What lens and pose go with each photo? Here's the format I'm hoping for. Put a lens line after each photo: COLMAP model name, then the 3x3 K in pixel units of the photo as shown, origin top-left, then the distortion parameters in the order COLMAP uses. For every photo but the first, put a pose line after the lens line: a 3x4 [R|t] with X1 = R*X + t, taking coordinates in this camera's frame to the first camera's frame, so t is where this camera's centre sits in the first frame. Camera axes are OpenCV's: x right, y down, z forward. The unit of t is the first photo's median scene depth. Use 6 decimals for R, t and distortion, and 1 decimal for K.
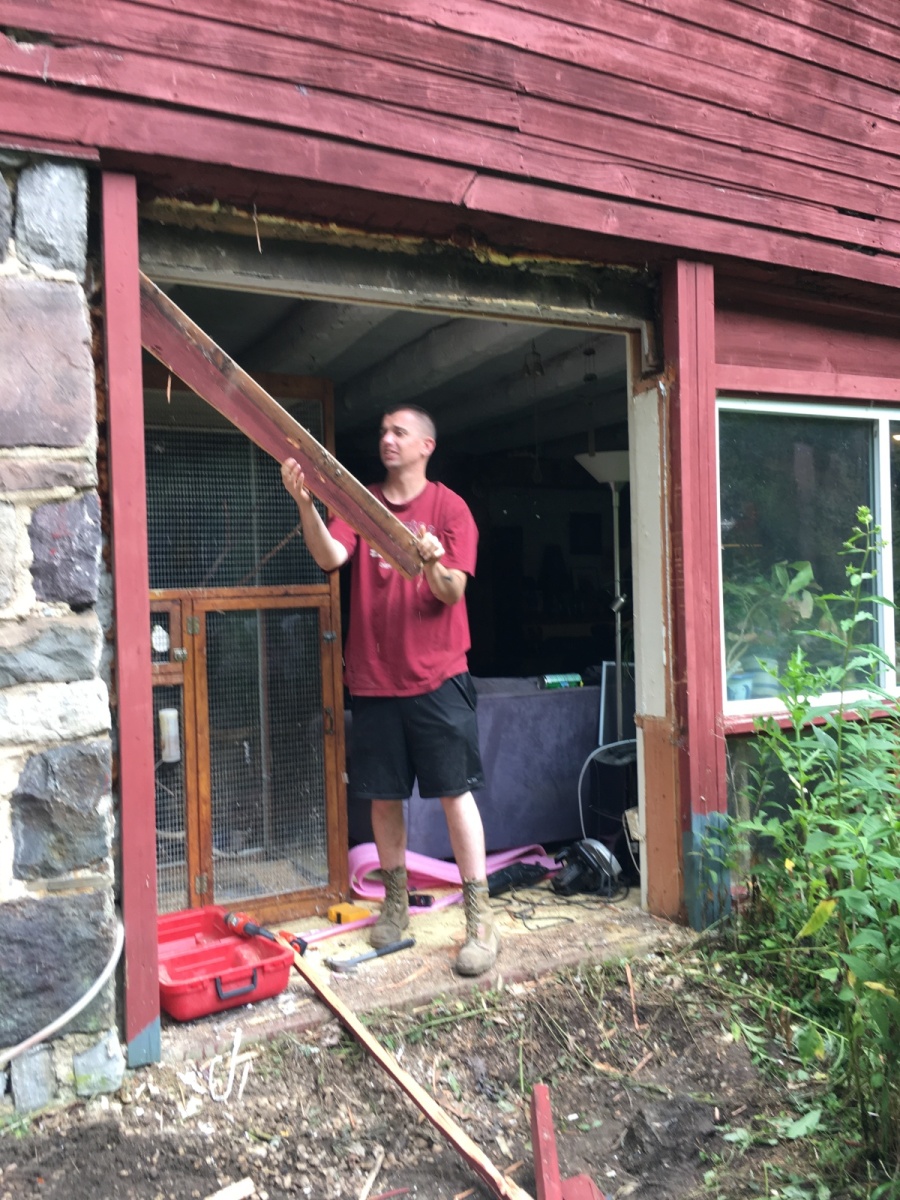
lens RADIAL K [[1043.7, 0, 448.3], [0, 1043.7, 588.2], [0, 0, 1]] dist [0.075852, -0.107285]
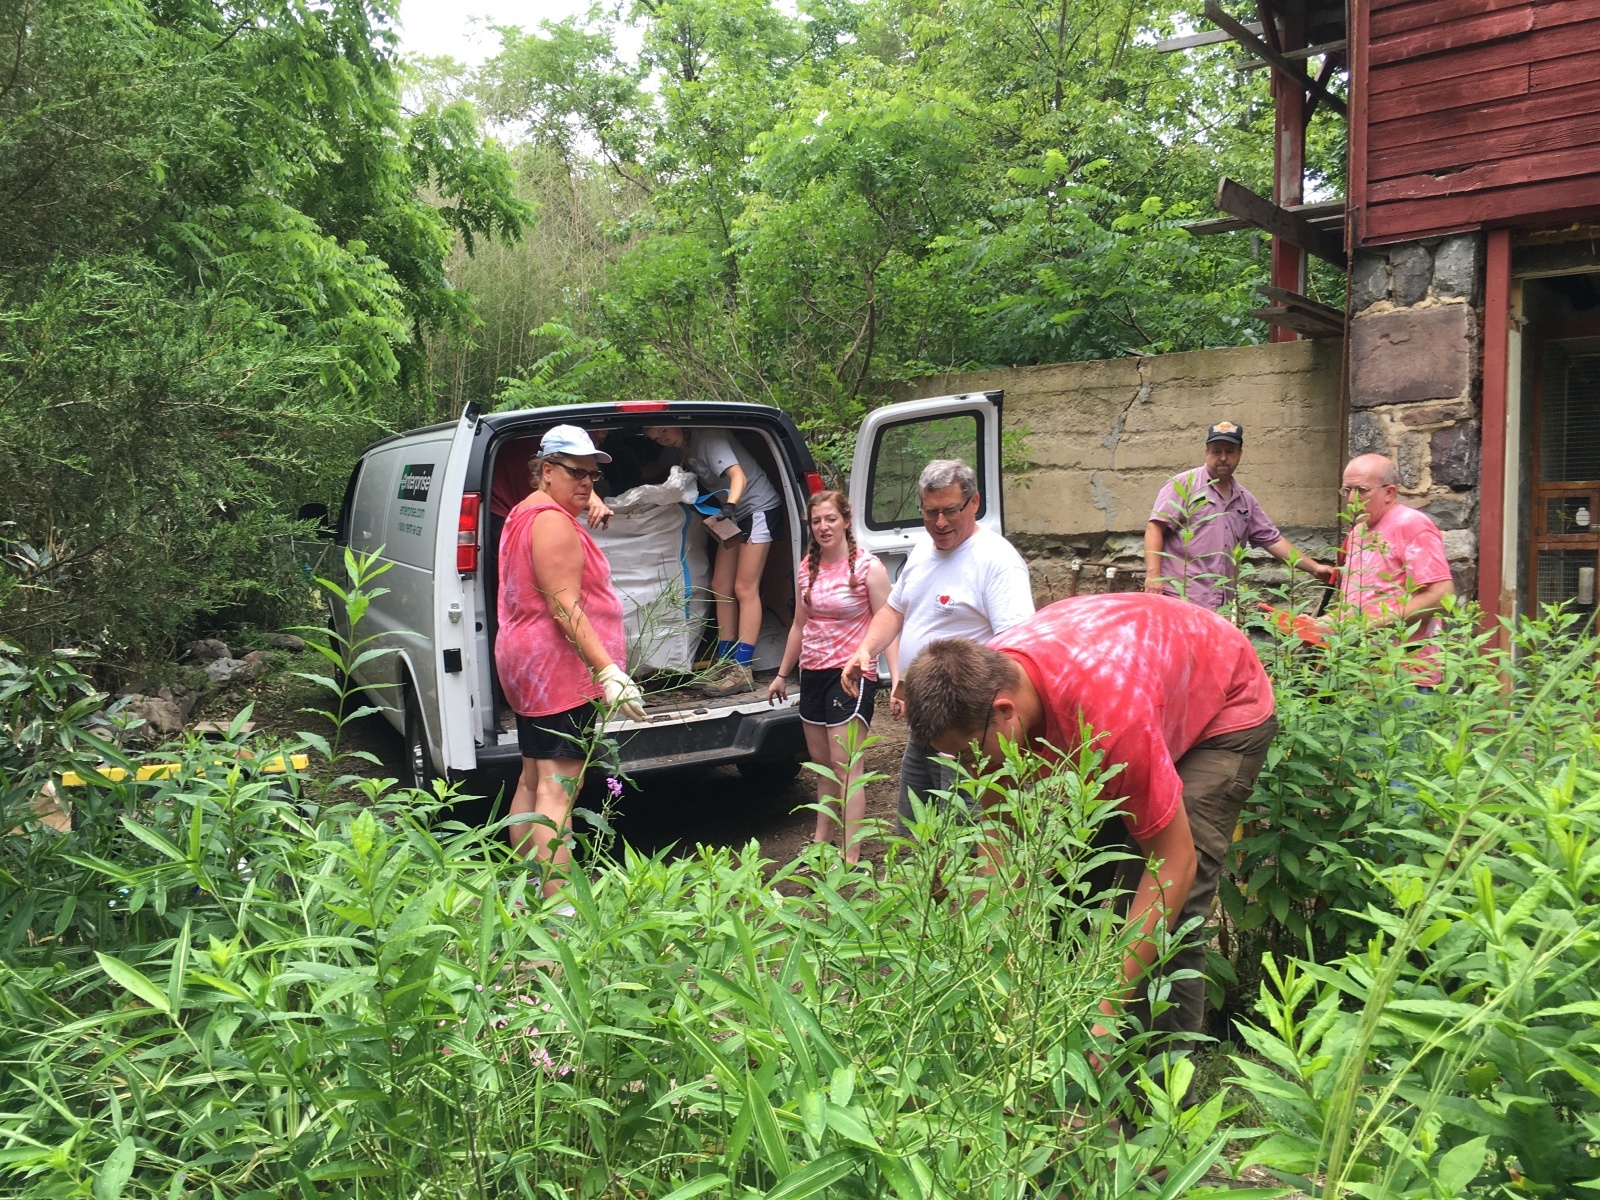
lens RADIAL K [[1391.6, 0, 790.6], [0, 1391.6, 616.0], [0, 0, 1]] dist [0.075852, -0.107285]
pose [[0.421147, 0.074314, -0.903943, 1.351743], [-0.009952, 0.996956, 0.077324, 0.061018], [0.906938, -0.023568, 0.420604, -1.030222]]
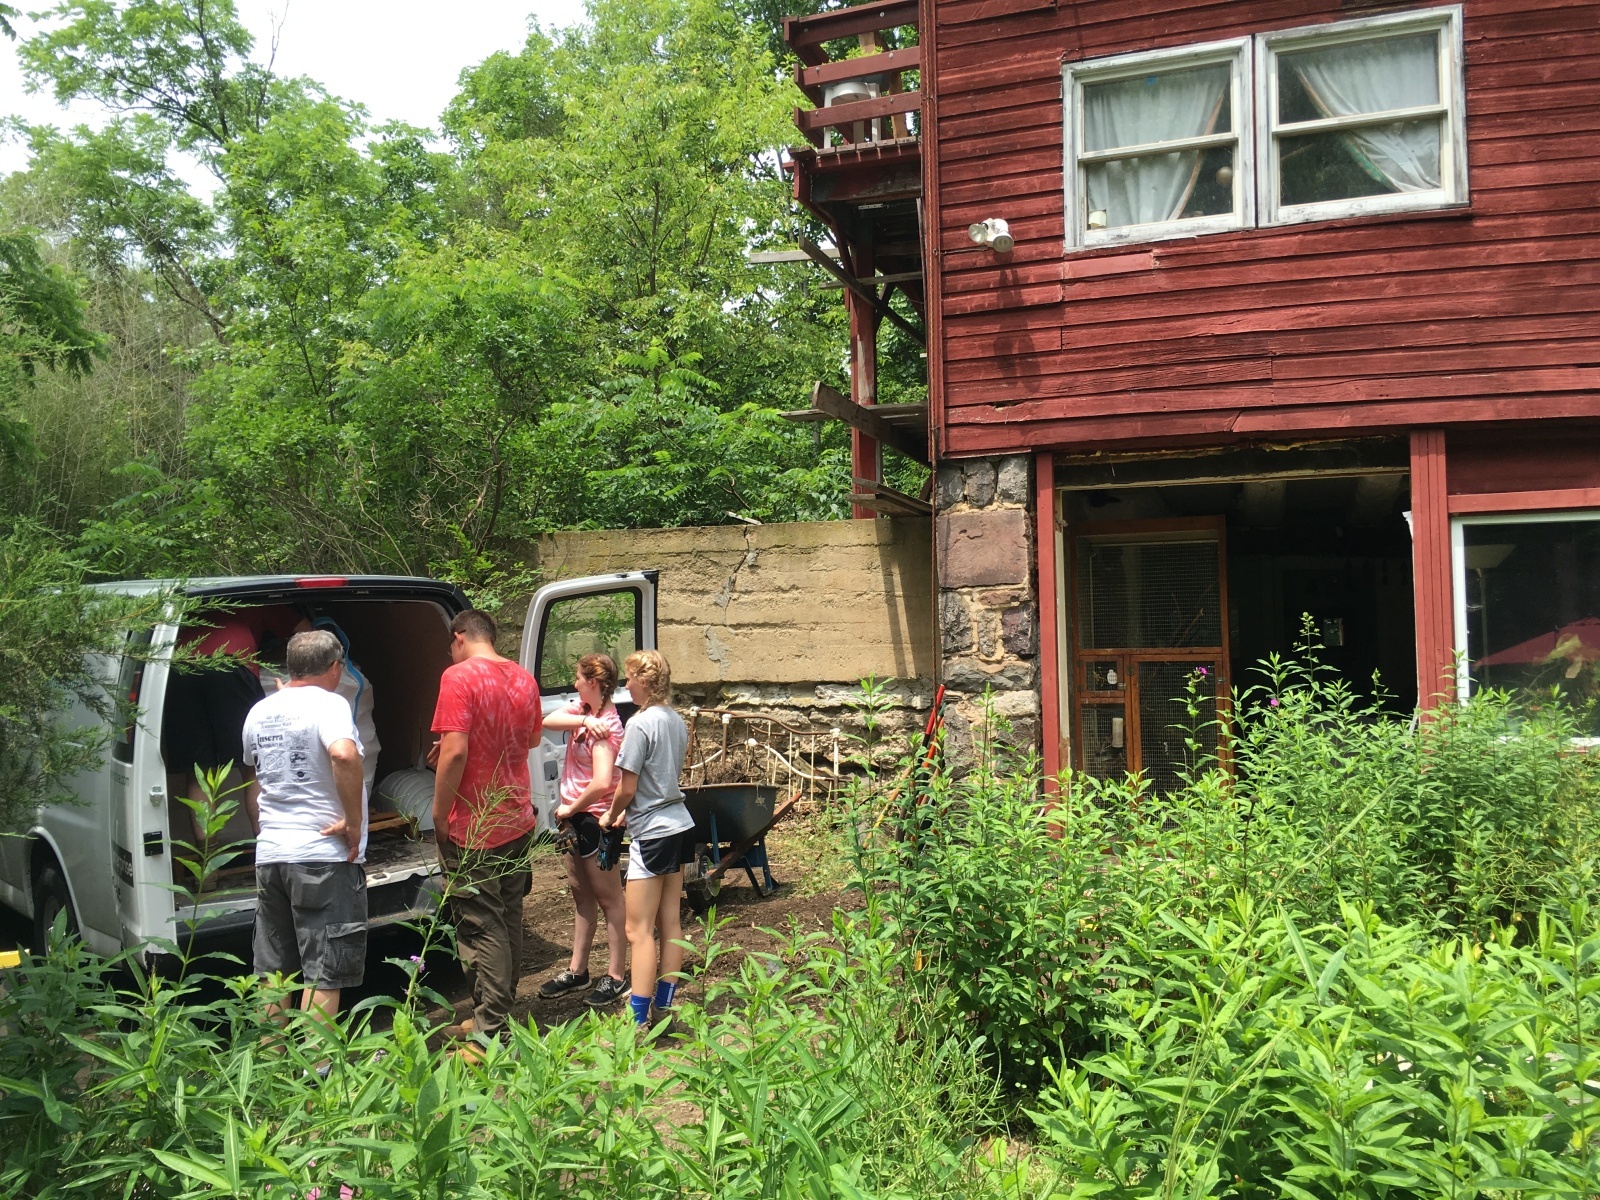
lens RADIAL K [[1391.6, 0, 783.3], [0, 1391.6, 575.1], [0, 0, 1]] dist [0.075852, -0.107285]
pose [[0.675589, -0.027255, -0.736774, 1.464871], [-0.008362, 0.998969, -0.044622, -0.017925], [0.737231, 0.036308, 0.674665, -1.336214]]
